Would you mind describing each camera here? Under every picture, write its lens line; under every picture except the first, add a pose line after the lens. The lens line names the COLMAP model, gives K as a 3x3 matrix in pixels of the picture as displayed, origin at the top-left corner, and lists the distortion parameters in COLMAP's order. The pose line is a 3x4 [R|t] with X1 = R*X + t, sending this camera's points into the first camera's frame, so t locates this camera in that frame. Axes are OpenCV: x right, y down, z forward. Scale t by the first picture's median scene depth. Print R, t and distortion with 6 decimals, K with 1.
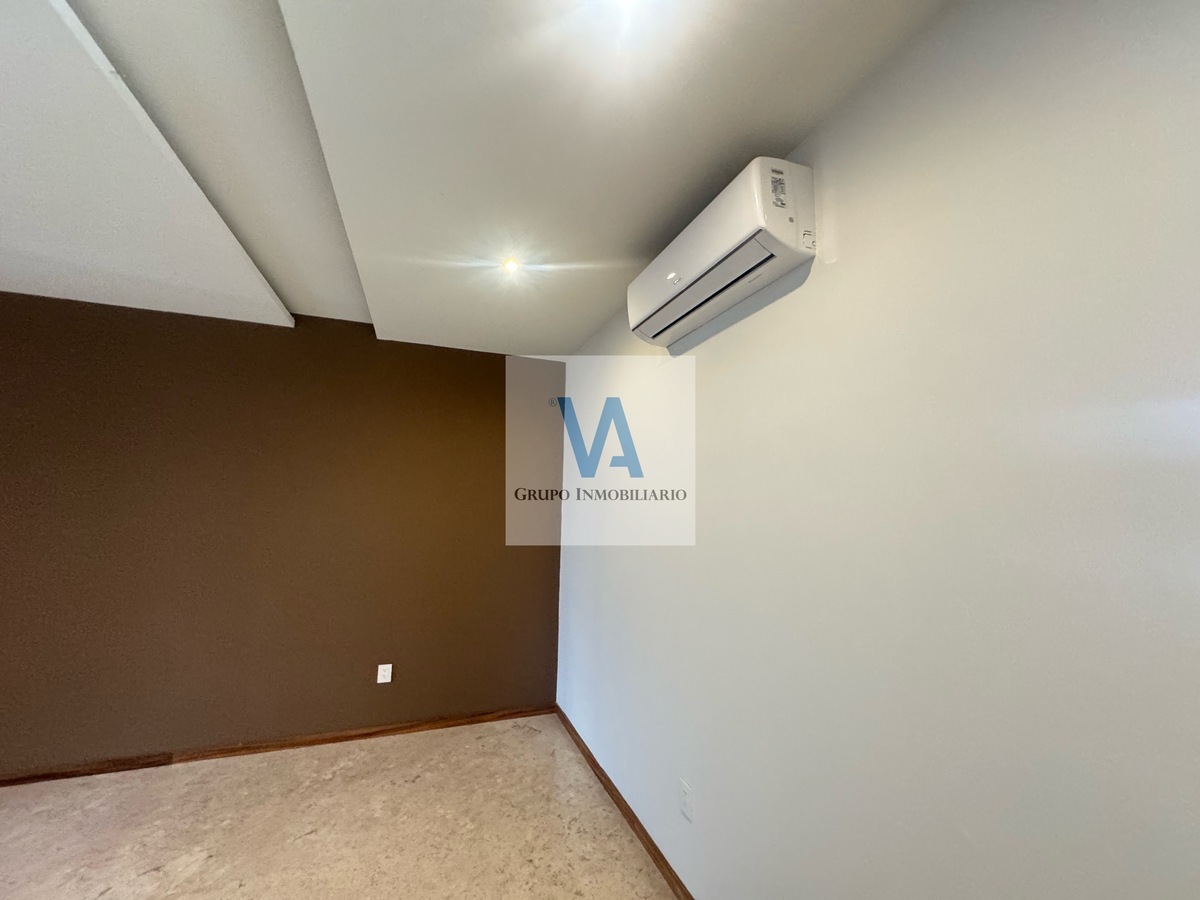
lens RADIAL K [[482.3, 0, 599.8], [0, 482.3, 443.6], [0, 0, 1]] dist [0.003833, -0.001030]
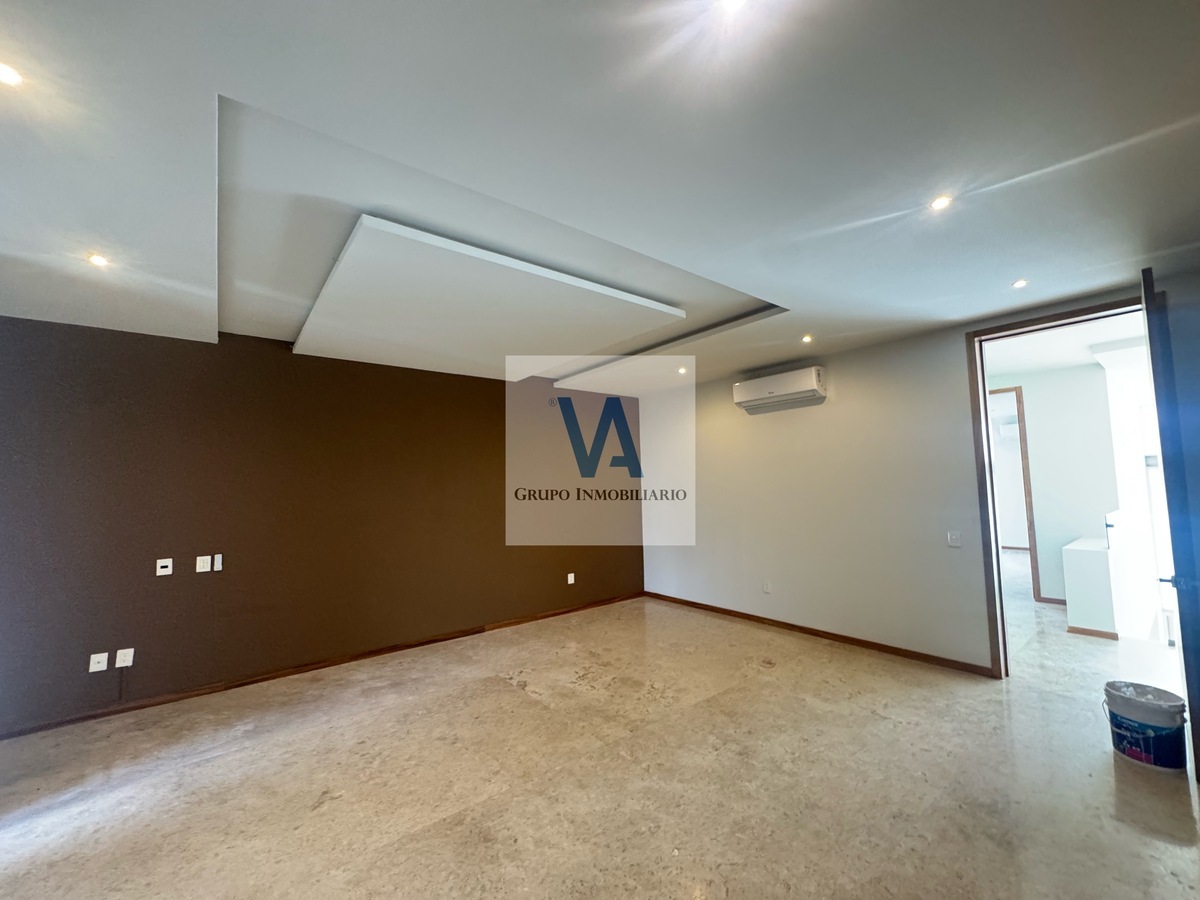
lens RADIAL K [[476.3, 0, 595.5], [0, 476.3, 437.9], [0, 0, 1]] dist [-0.005526, 0.000711]
pose [[0.953533, -0.011054, 0.301085, -1.070621], [0.002377, 0.999572, 0.029169, -0.117245], [-0.301279, -0.027098, 0.953151, -0.840651]]
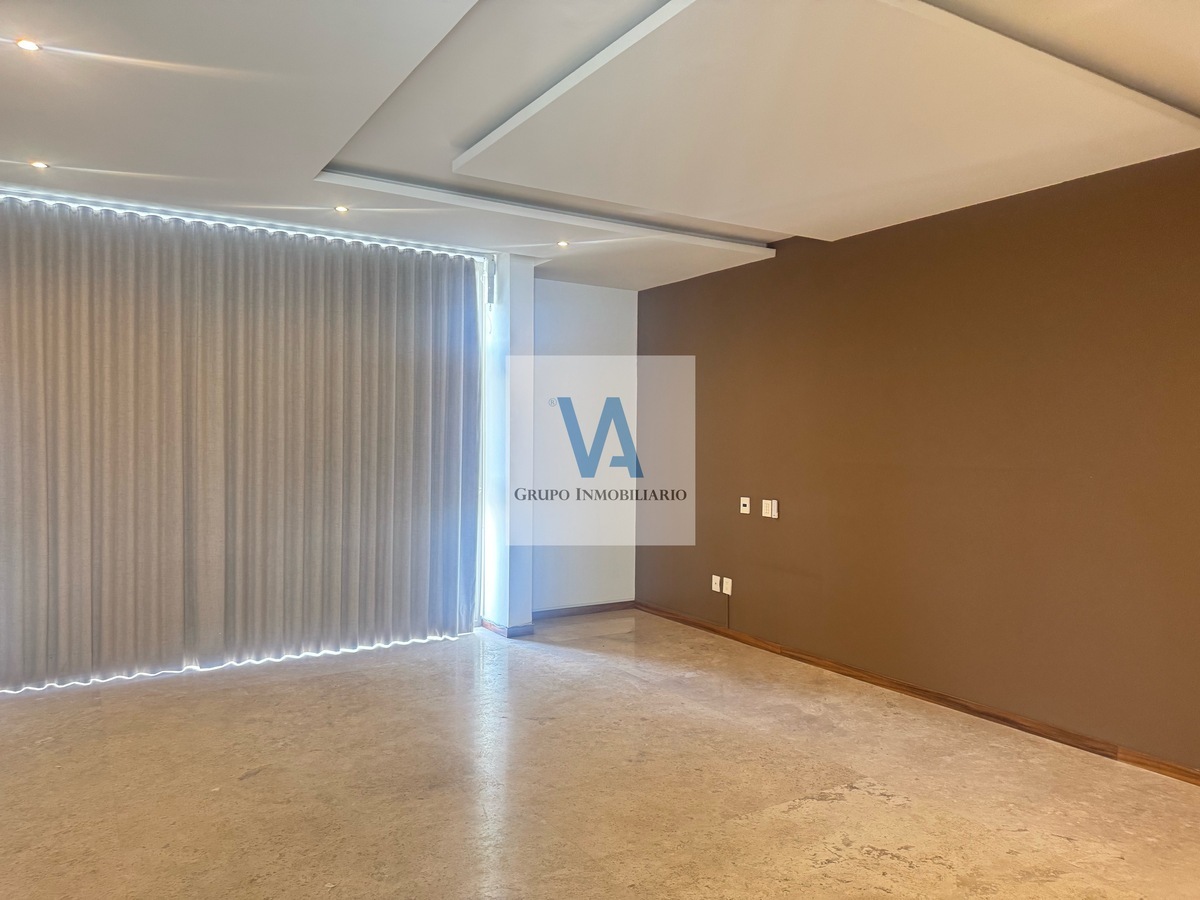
lens RADIAL K [[846.0, 0, 594.1], [0, 846.0, 440.4], [0, 0, 1]] dist [0.040372, -0.051300]
pose [[0.207703, -0.004037, -0.978184, 0.327968], [0.118328, 0.992752, 0.021028, 0.010790], [0.971009, -0.120114, 0.206675, -0.063547]]
